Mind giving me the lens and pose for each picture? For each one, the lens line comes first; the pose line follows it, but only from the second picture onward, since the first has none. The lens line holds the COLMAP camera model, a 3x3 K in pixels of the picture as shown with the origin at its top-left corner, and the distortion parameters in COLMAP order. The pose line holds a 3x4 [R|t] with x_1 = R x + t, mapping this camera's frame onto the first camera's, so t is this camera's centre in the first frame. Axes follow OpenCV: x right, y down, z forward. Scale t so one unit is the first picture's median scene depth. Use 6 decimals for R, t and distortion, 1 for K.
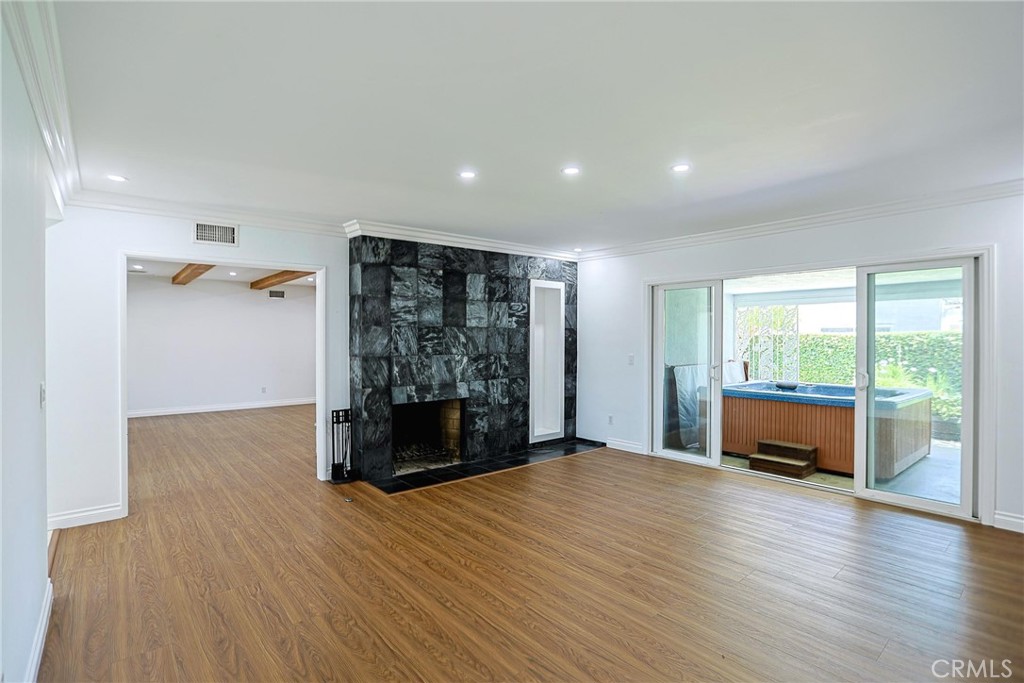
lens RADIAL K [[504.3, 0, 515.3], [0, 504.3, 340.2], [0, 0, 1]] dist [-0.042776, 0.010484]
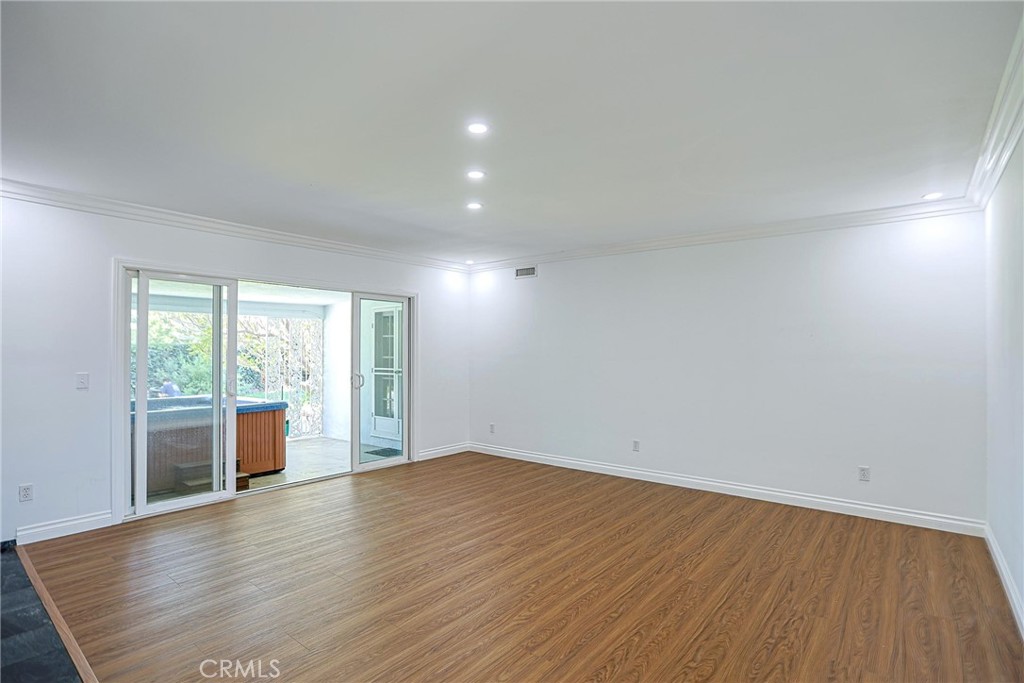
lens RADIAL K [[504.3, 0, 515.6], [0, 504.3, 345.0], [0, 0, 1]] dist [-0.042776, 0.010484]
pose [[-0.196598, 0.012917, 0.980399, -0.775733], [0.004878, 0.999914, -0.012196, 0.007190], [-0.980472, 0.002385, -0.196644, 1.009507]]
